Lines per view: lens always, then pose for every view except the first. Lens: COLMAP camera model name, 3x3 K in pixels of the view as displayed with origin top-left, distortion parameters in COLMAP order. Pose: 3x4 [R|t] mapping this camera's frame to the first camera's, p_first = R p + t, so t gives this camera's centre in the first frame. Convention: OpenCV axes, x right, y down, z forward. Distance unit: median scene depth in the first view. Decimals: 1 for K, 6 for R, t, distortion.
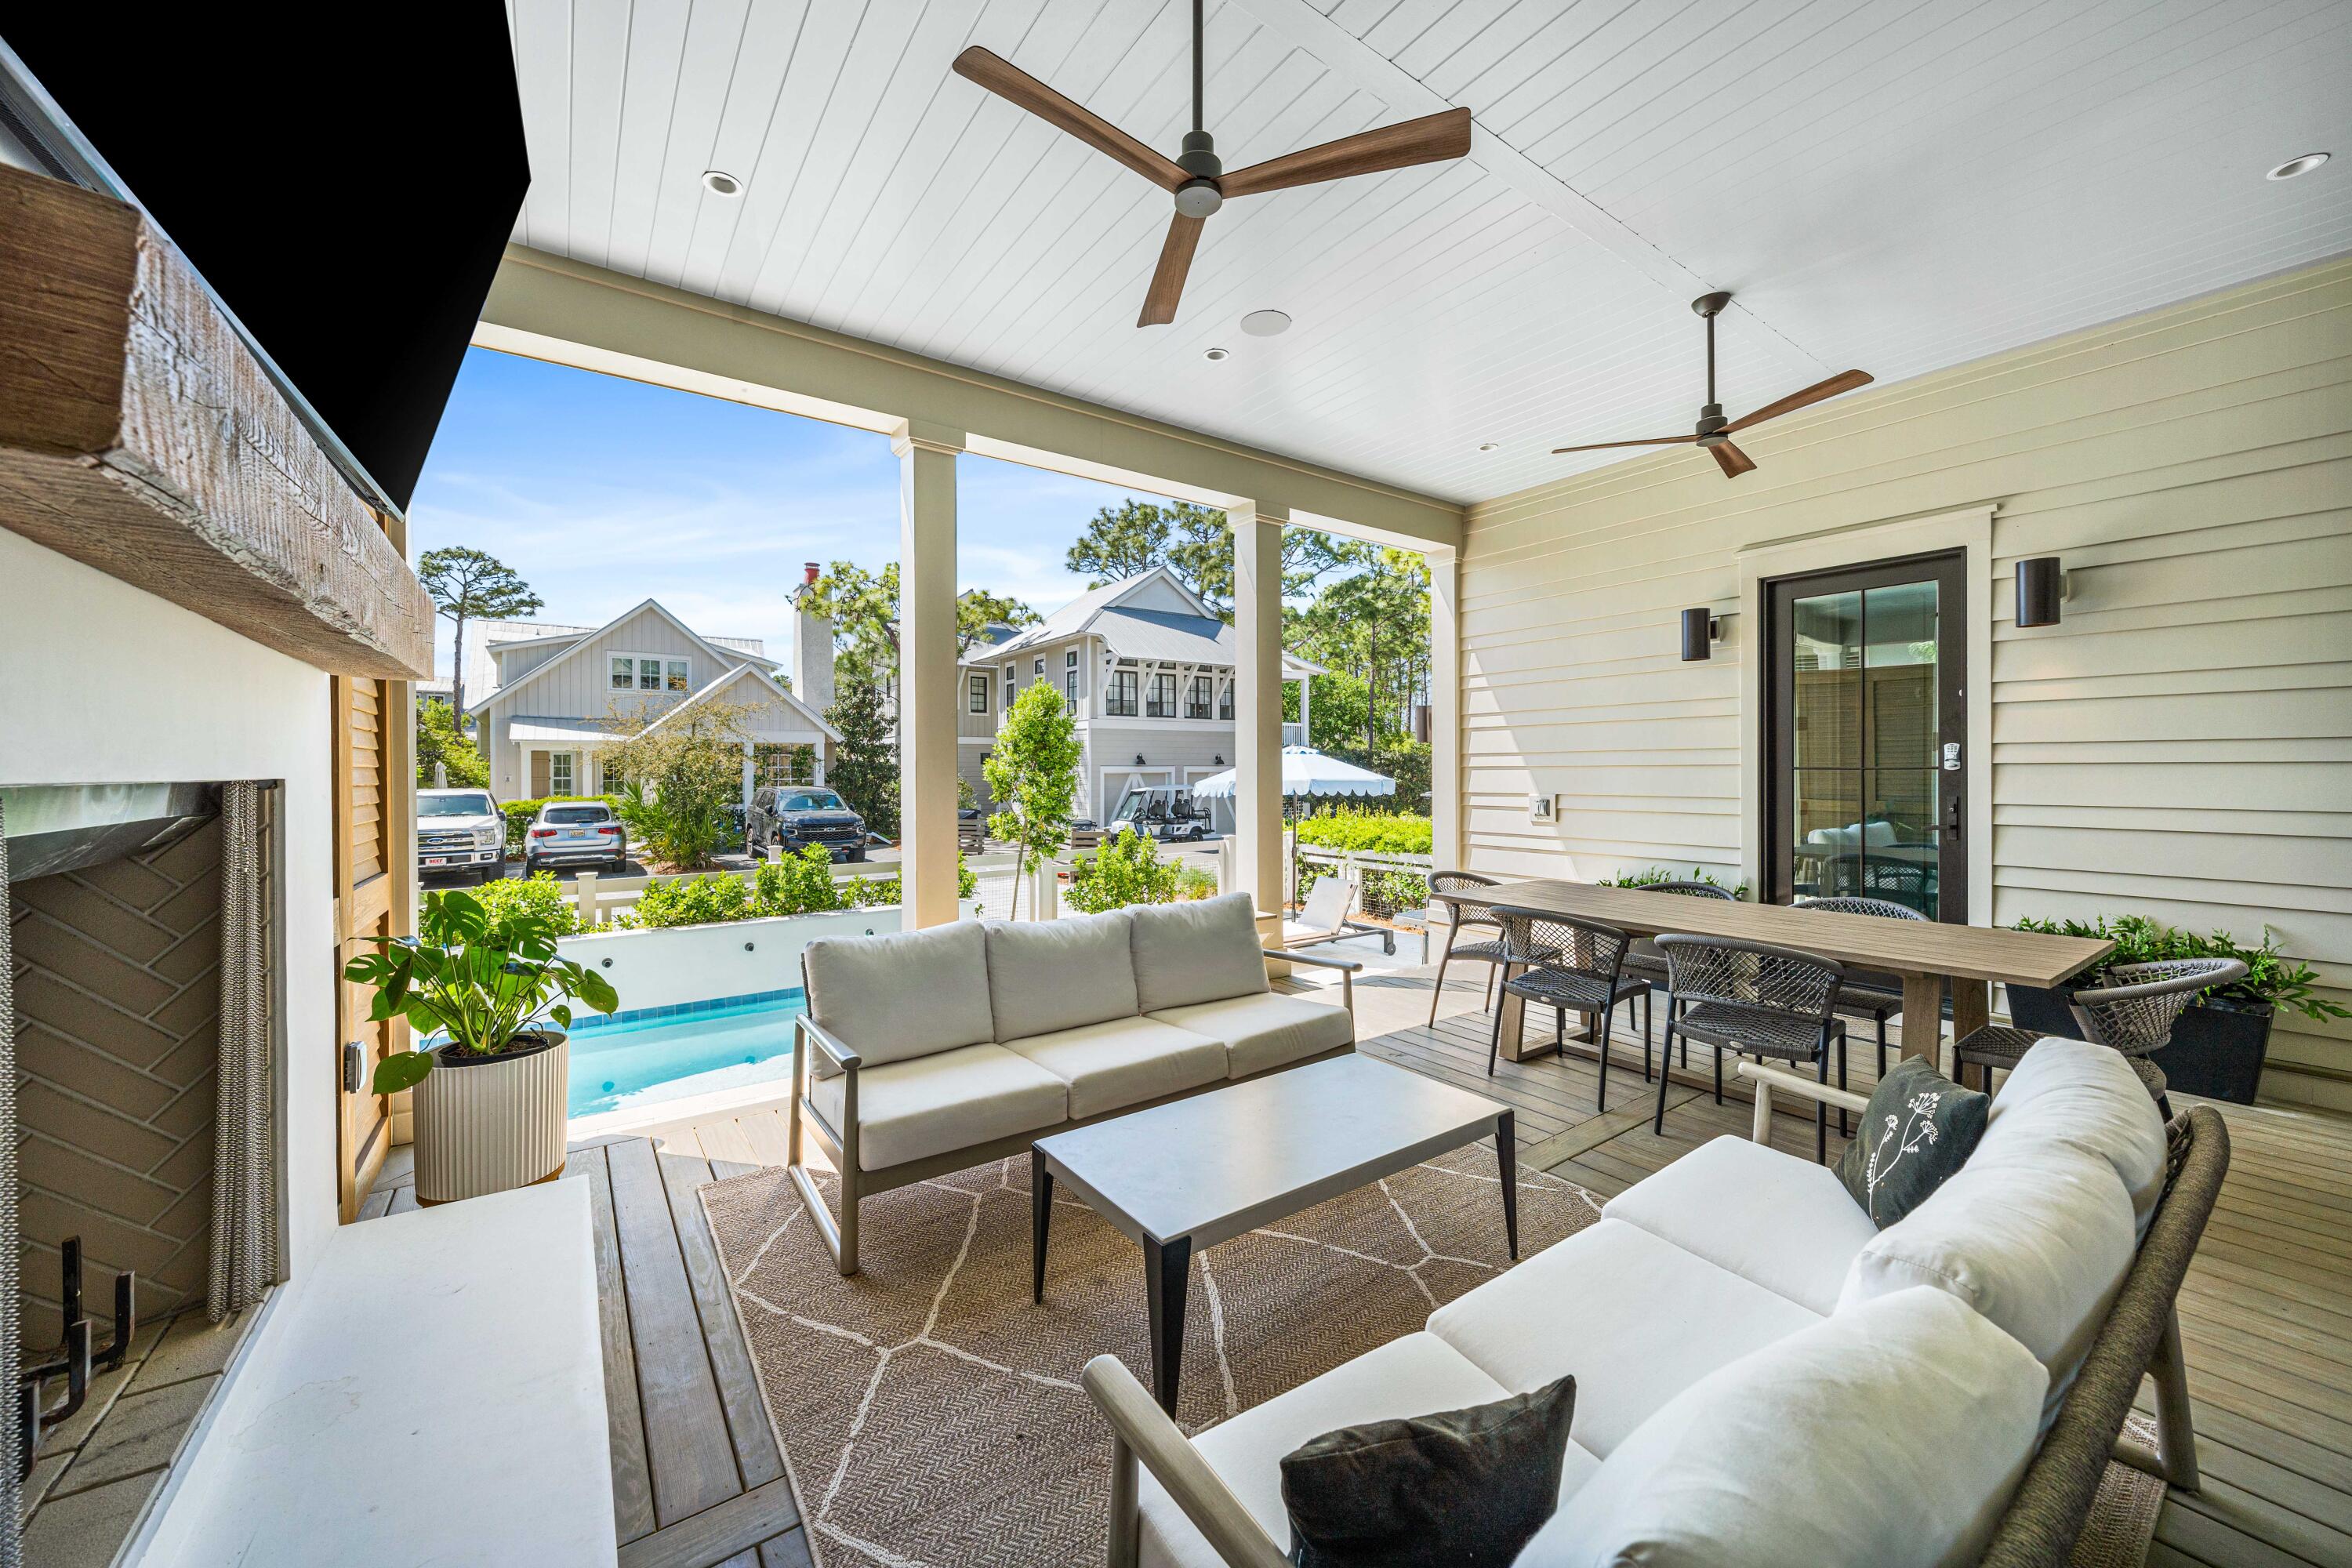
lens RADIAL K [[878.9, 0, 1179.0], [0, 878.9, 781.2], [0, 0, 1]] dist [-0.006954, 0.000970]
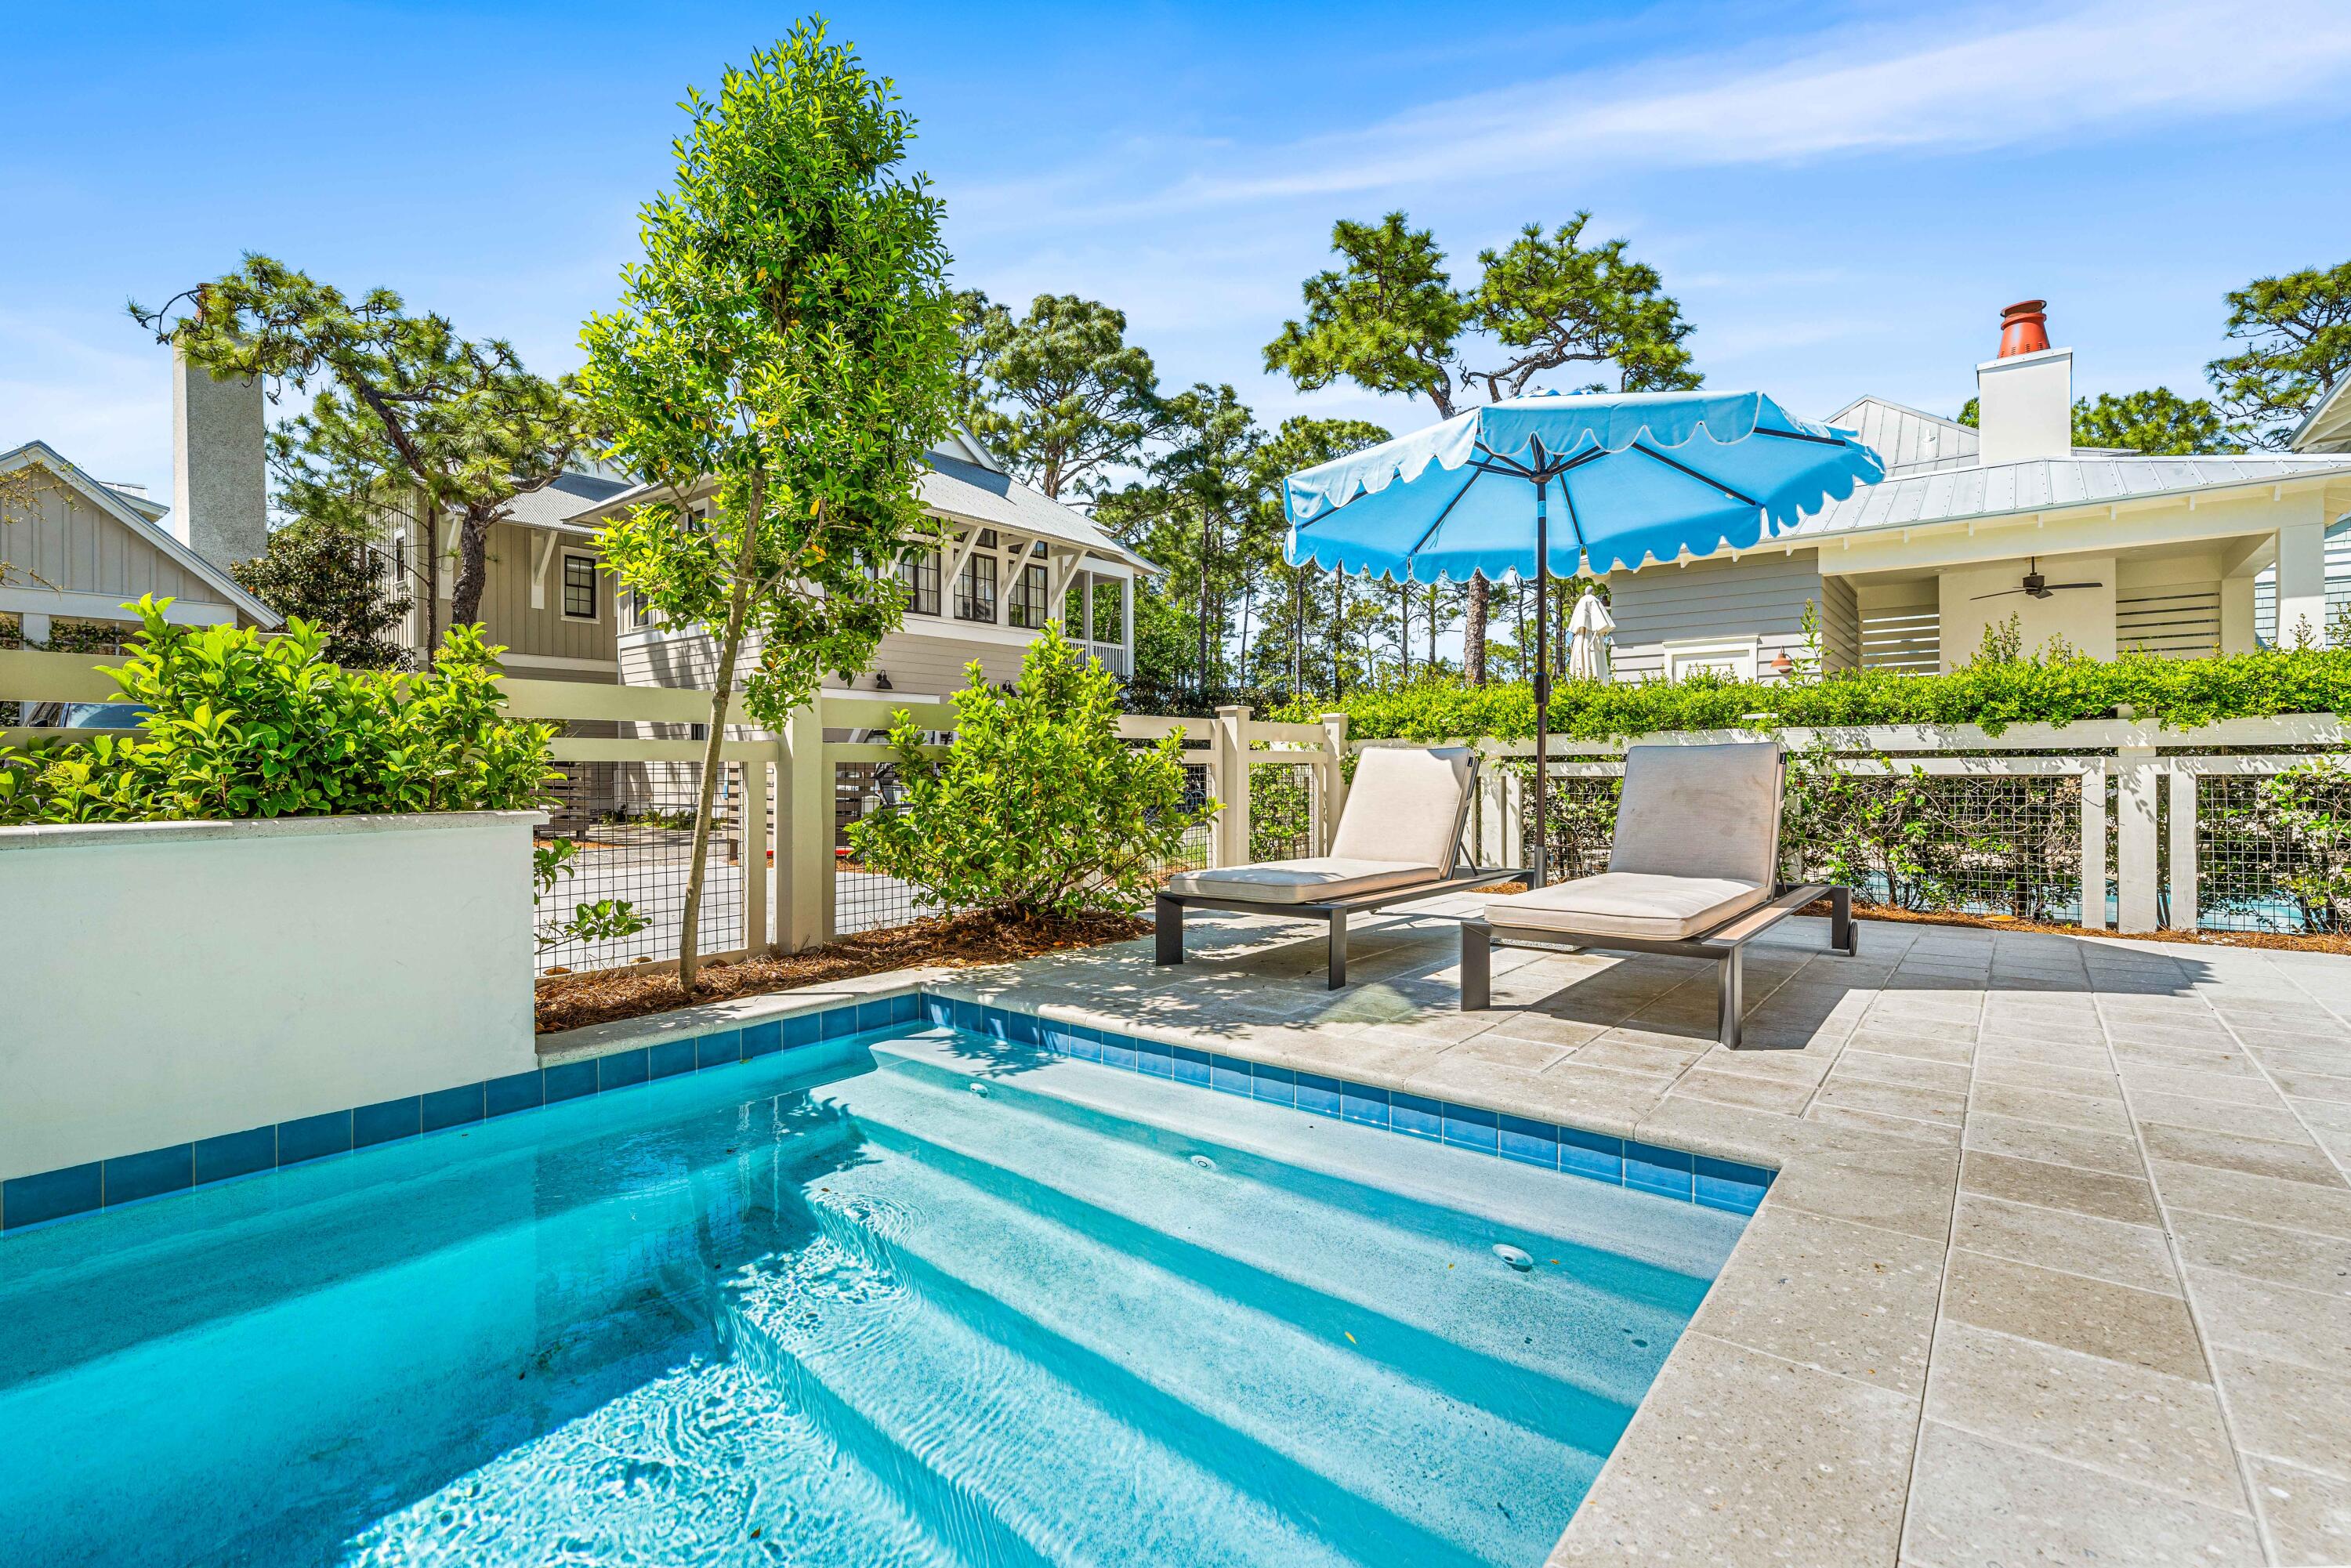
lens RADIAL K [[1090.2, 0, 1195.0], [0, 1090.2, 769.7], [0, 0, 1]] dist [-0.003600, 0.000238]
pose [[0.958582, 0.000647, 0.284815, -0.350177], [0.003527, 0.999894, -0.014143, 0.314694], [-0.284794, 0.014562, 0.958478, 1.592395]]
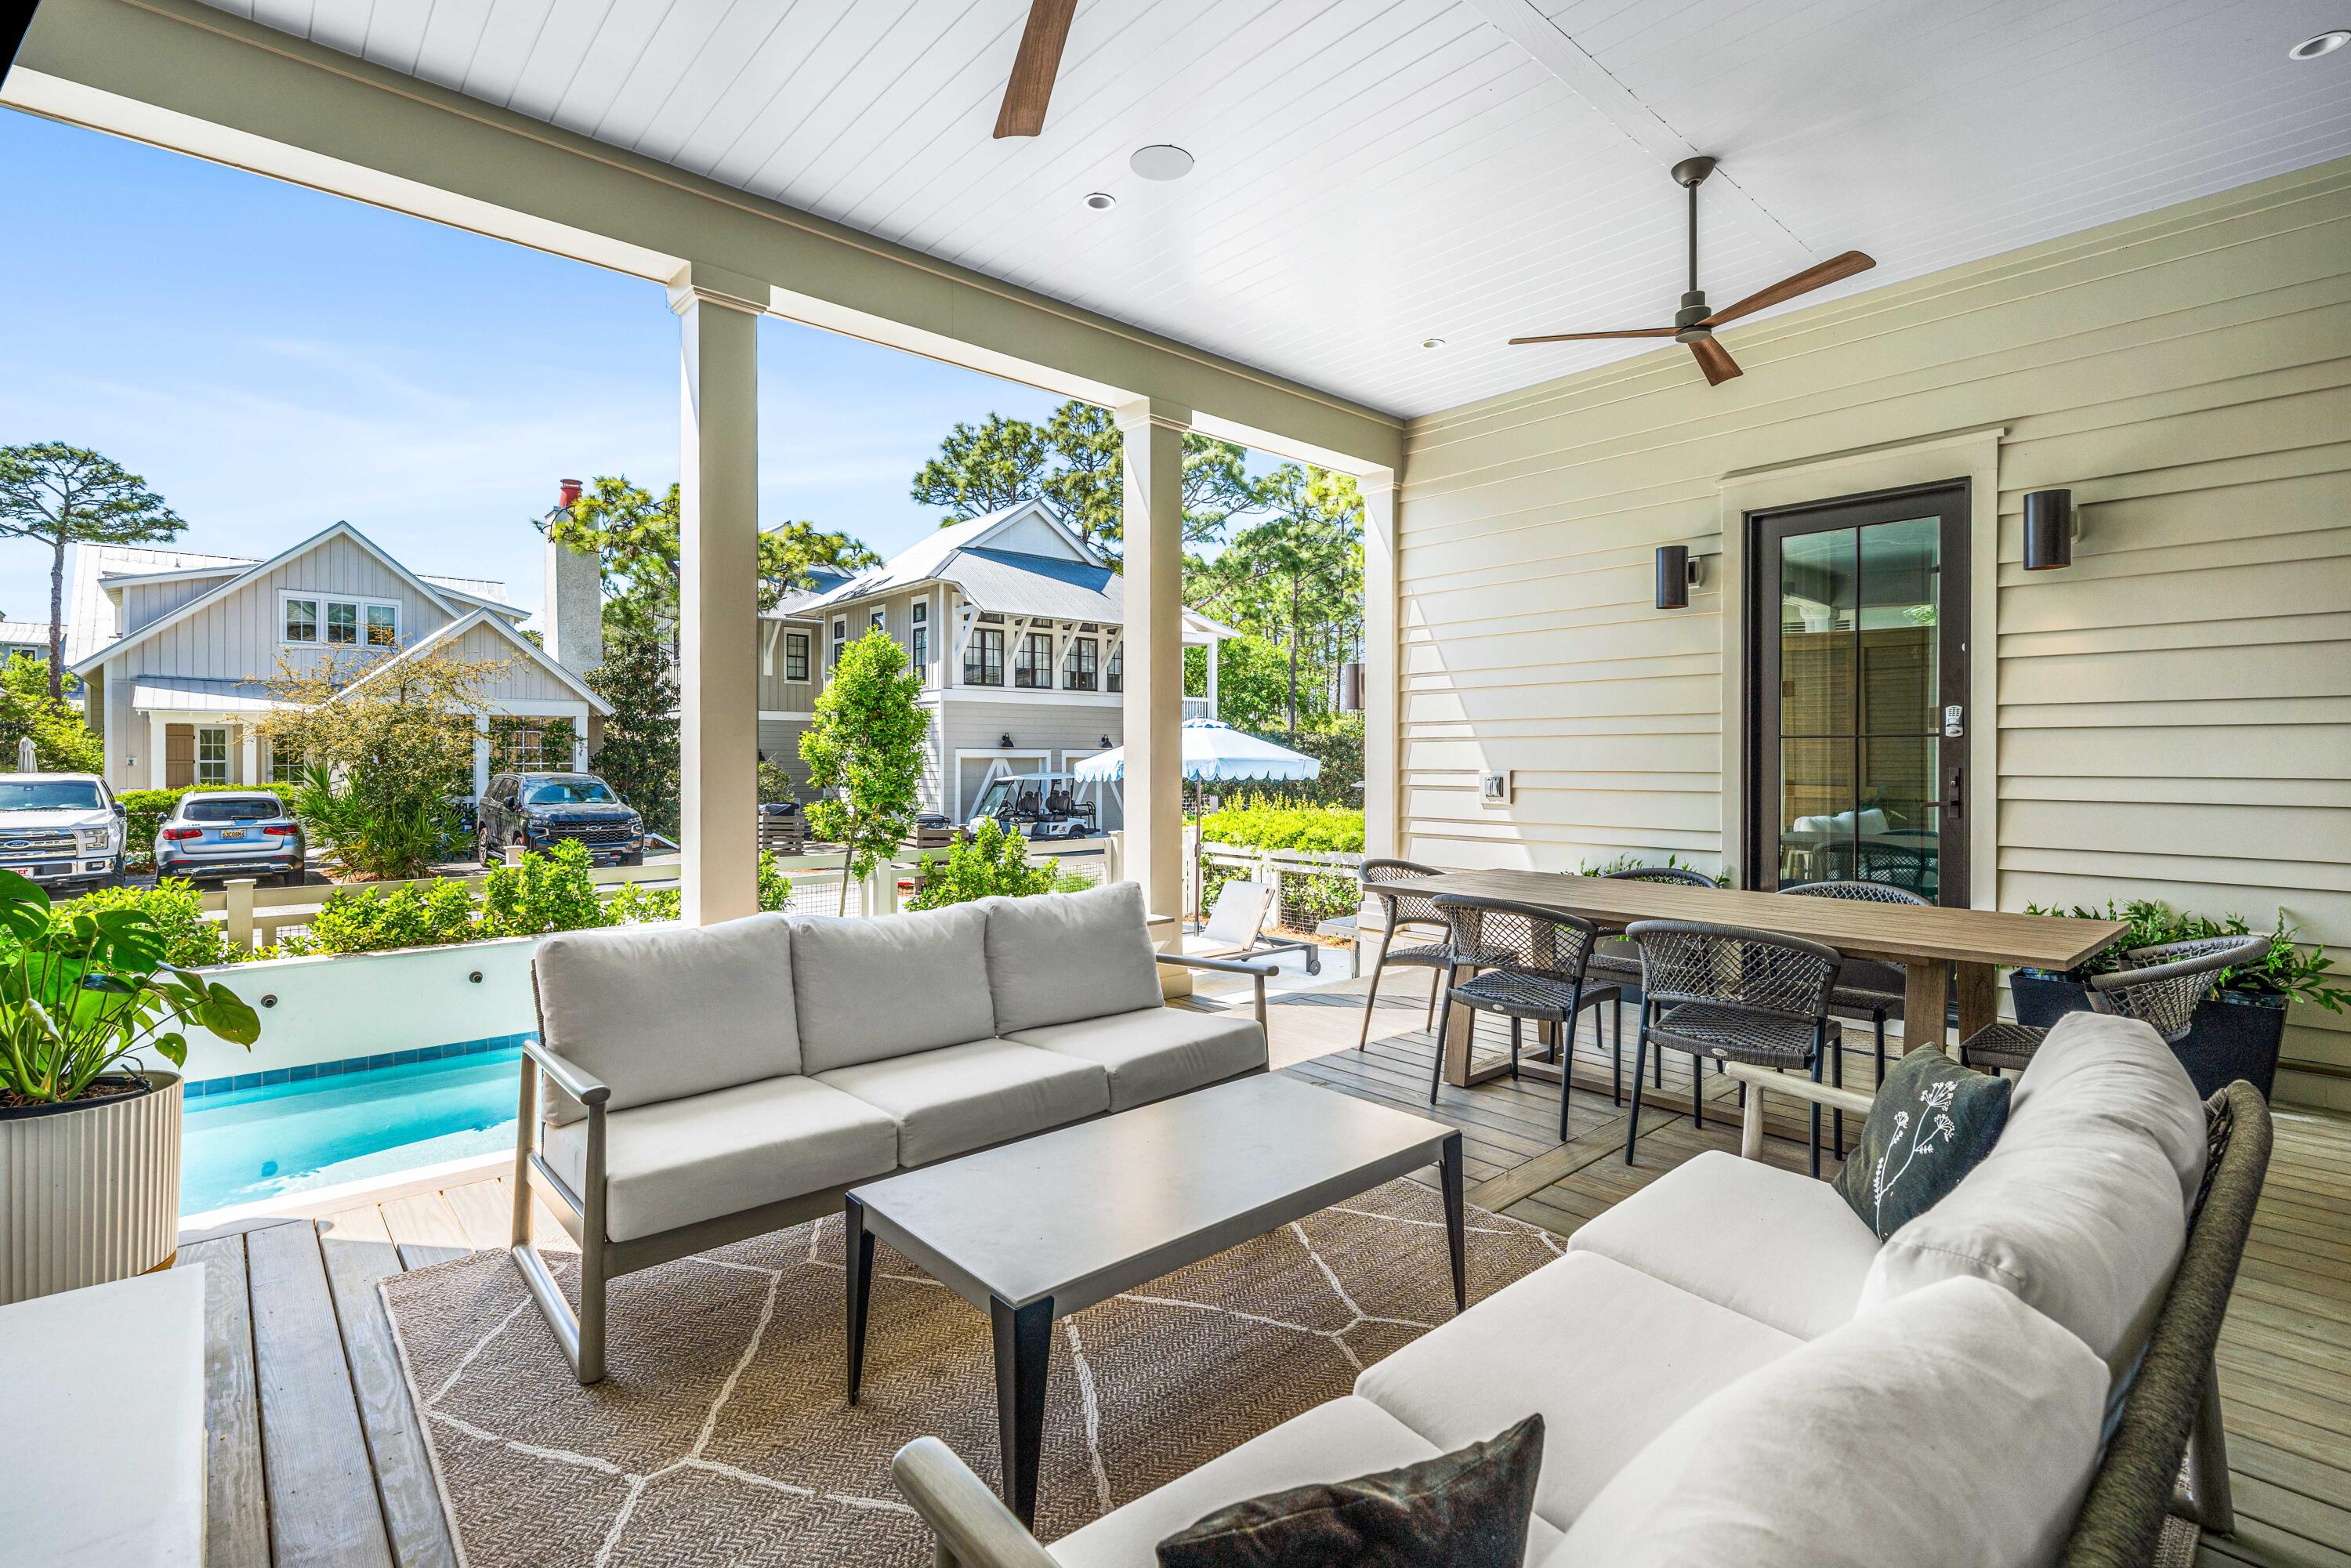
lens RADIAL K [[1090.2, 0, 1177.9], [0, 1090.2, 775.1], [0, 0, 1]] dist [-0.003600, 0.000238]
pose [[0.993864, 0.003004, 0.110572, 0.006191], [-0.003220, 0.999993, 0.001779, 0.026455], [-0.110566, -0.002124, 0.993867, 0.020021]]
